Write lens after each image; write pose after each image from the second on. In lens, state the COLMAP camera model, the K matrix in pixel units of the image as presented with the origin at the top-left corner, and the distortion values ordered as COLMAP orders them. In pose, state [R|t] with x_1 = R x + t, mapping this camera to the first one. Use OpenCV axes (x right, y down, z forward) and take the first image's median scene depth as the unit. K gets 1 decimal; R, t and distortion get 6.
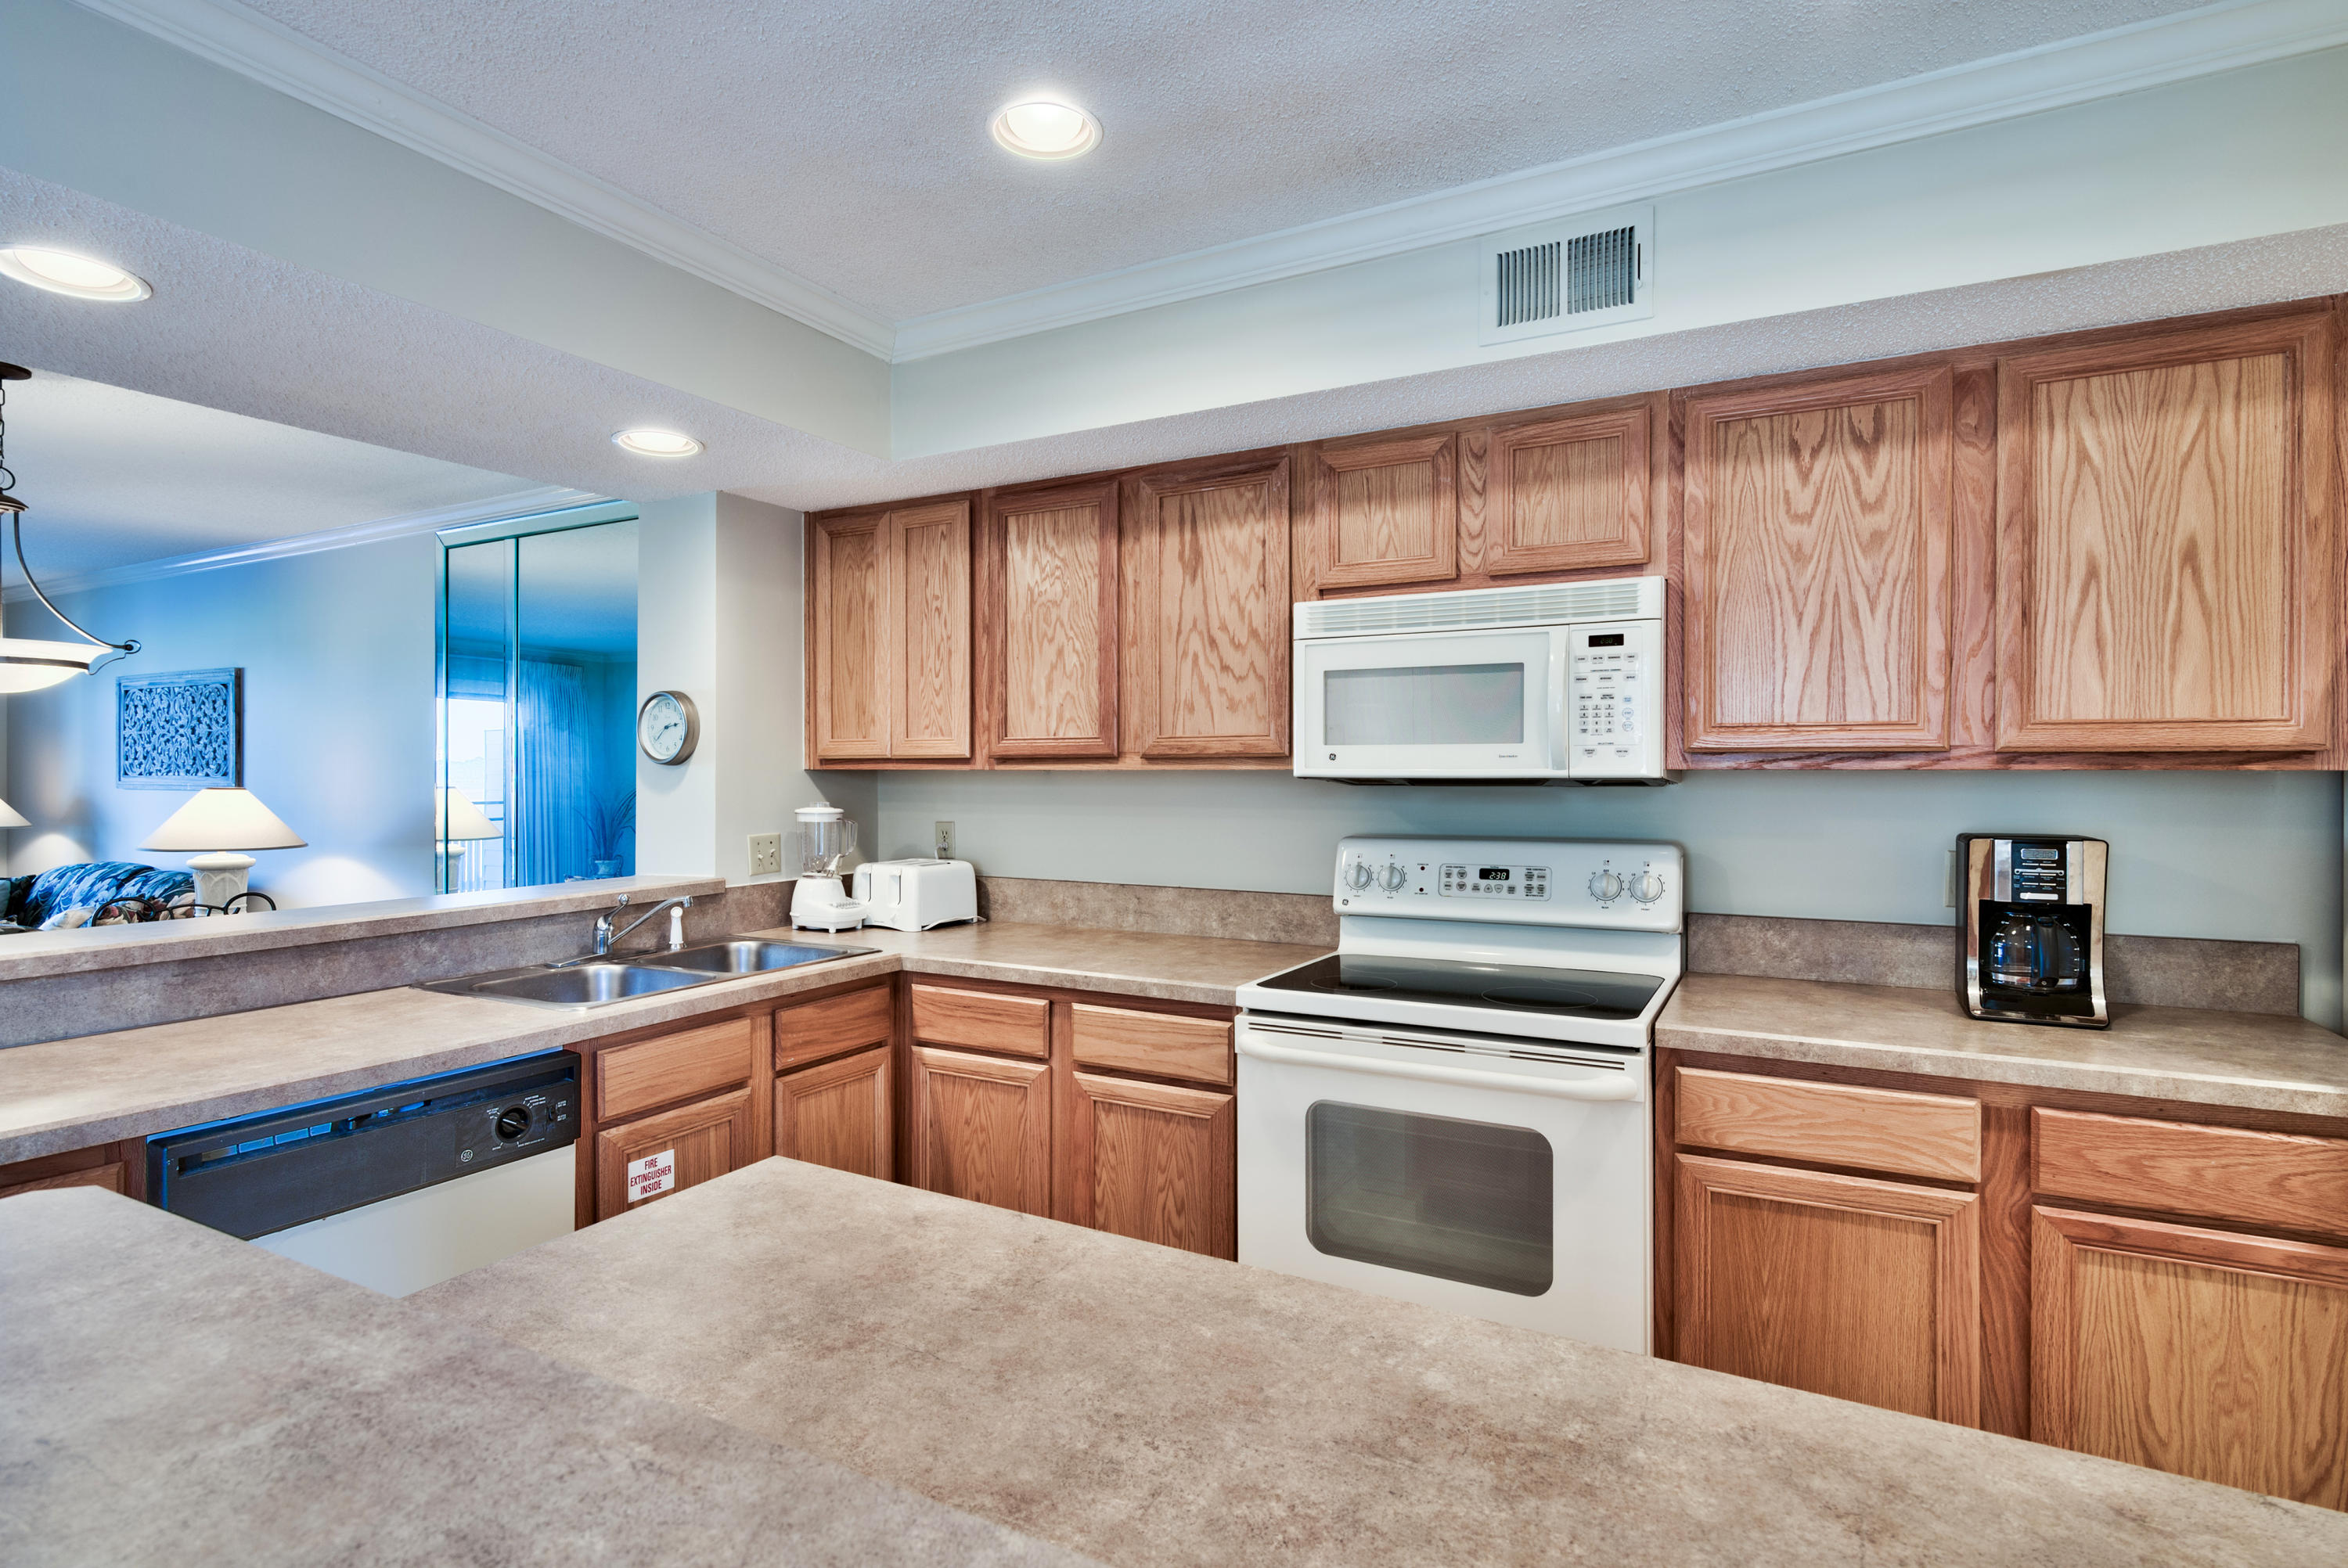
lens RADIAL K [[1182.2, 0, 1170.8], [0, 1182.2, 785.4], [0, 0, 1]] dist [0.000489, -0.001488]
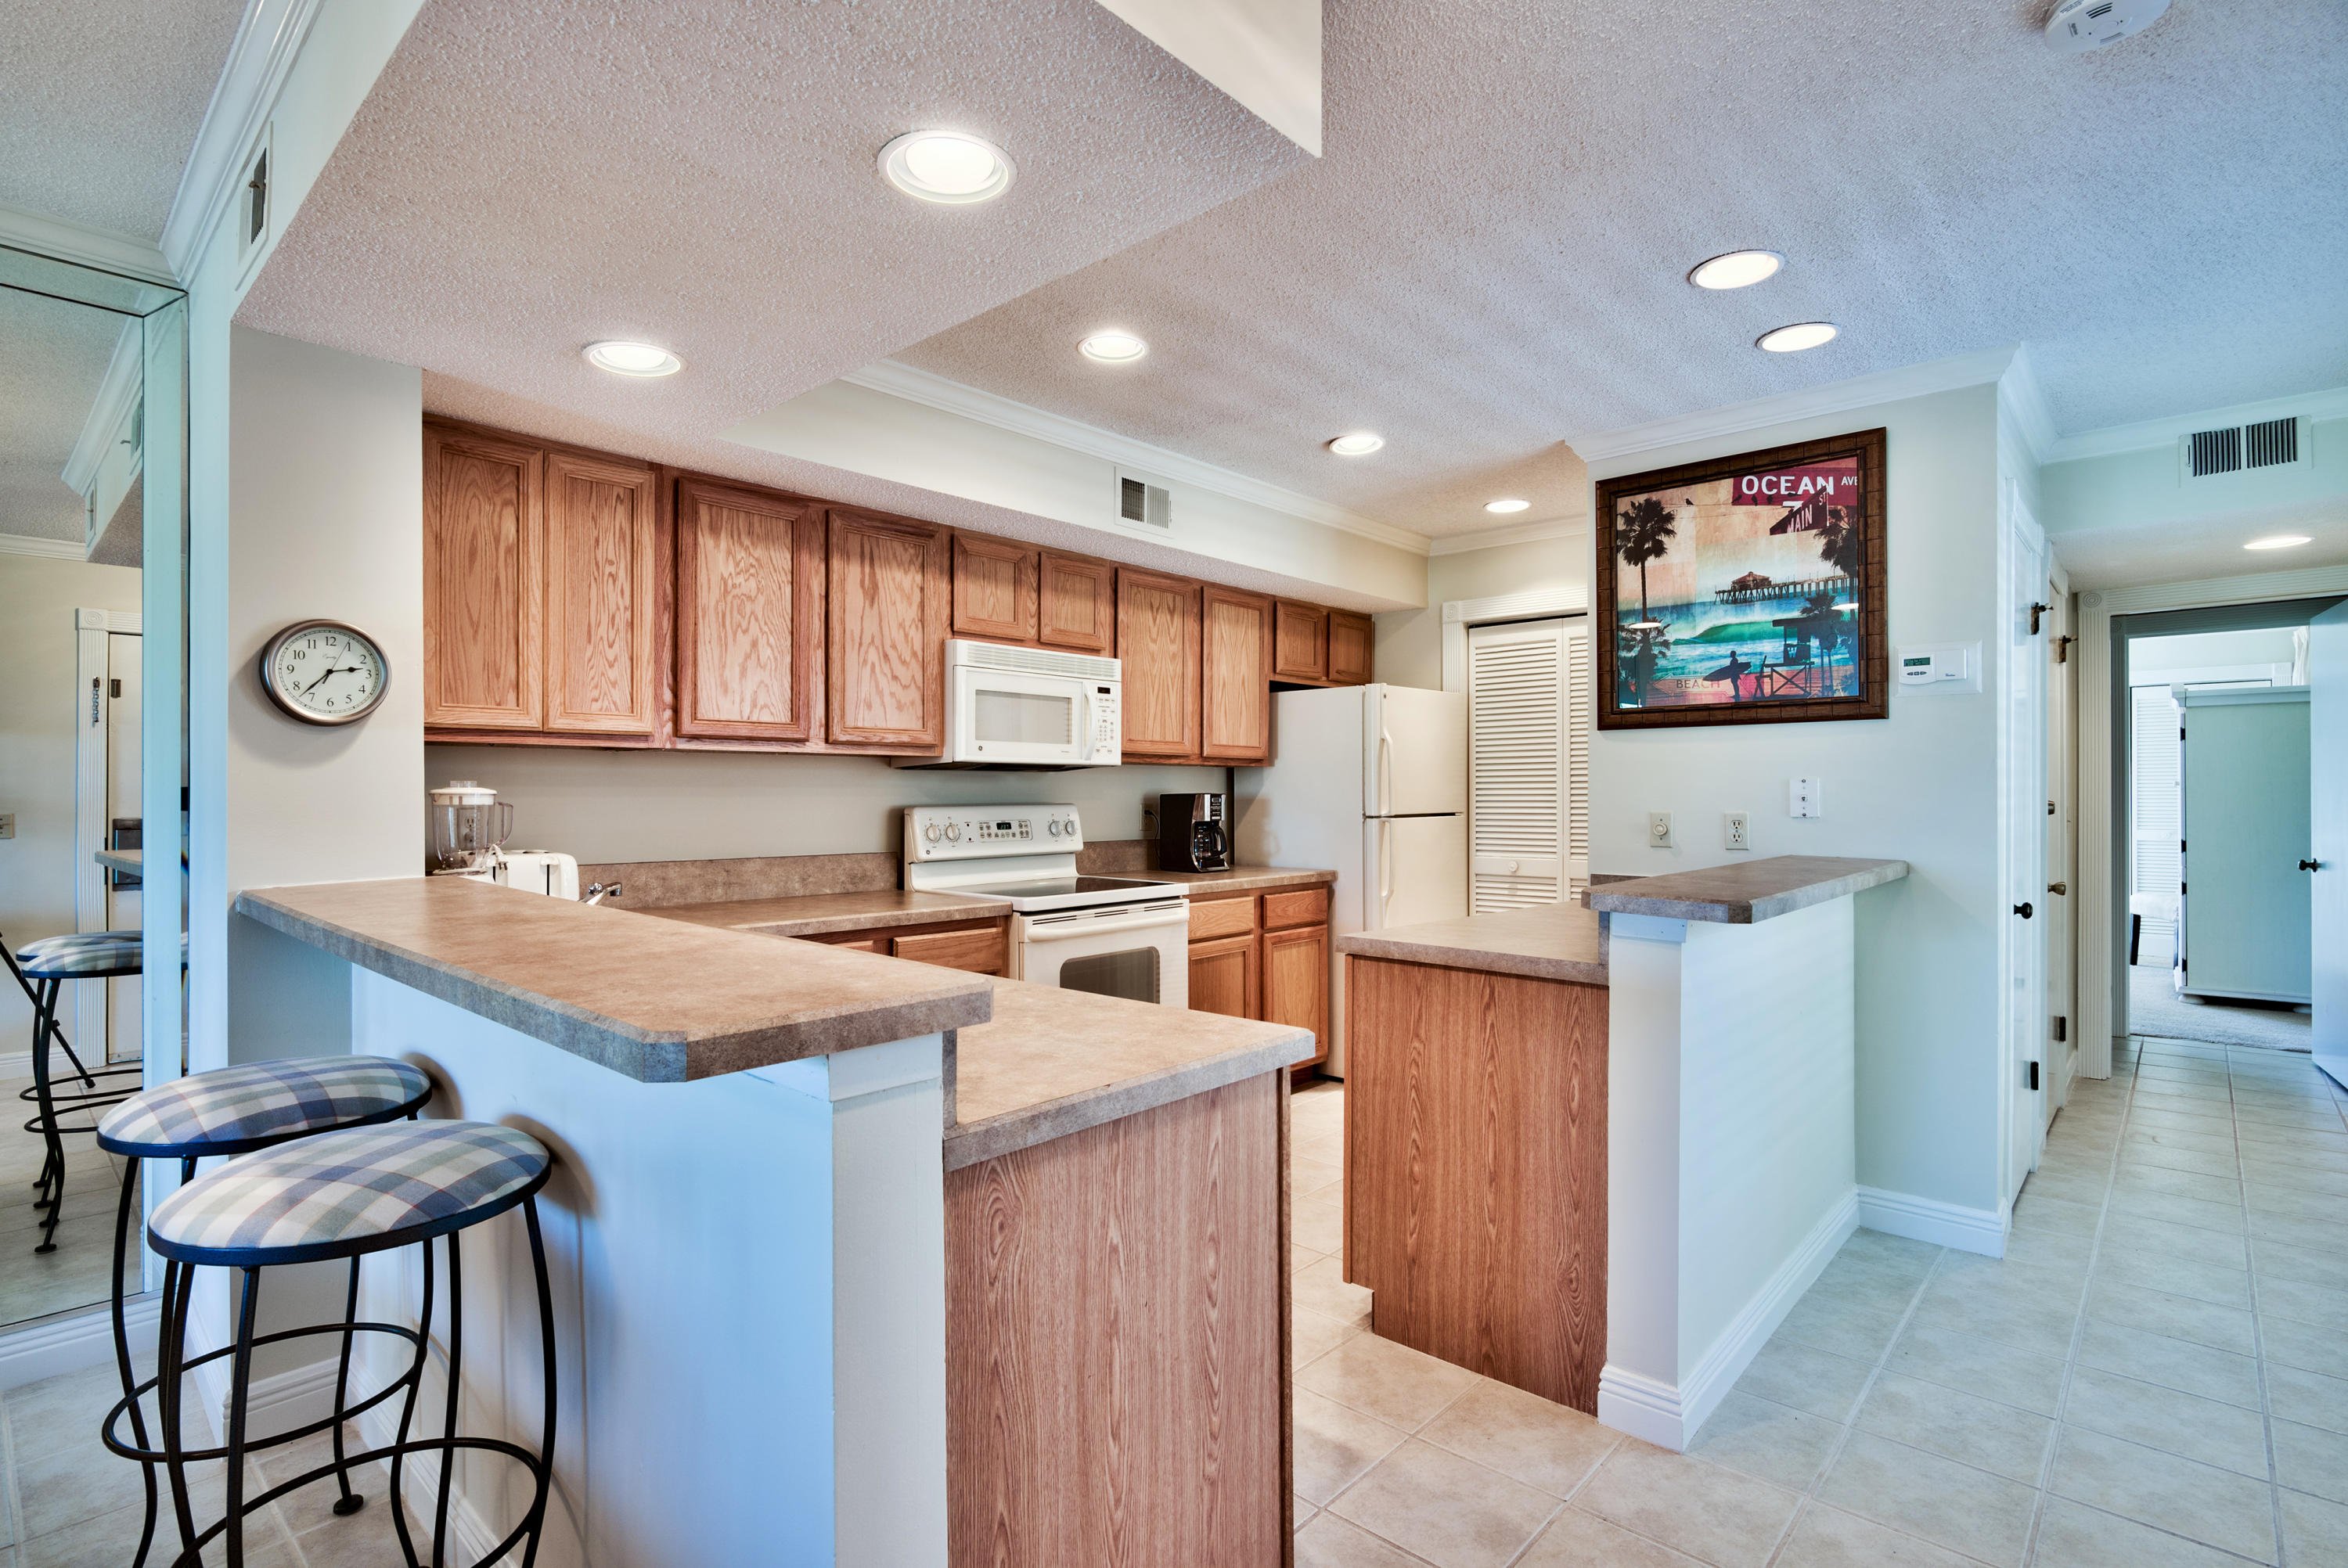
lens RADIAL K [[1182.2, 0, 1178.8], [0, 1182.2, 789.7], [0, 0, 1]] dist [0.000489, -0.001488]
pose [[0.206937, 0.002029, 0.978352, -1.156444], [0.010584, 0.999935, -0.004313, 0.033693], [-0.978297, 0.011248, 0.206902, 0.416144]]
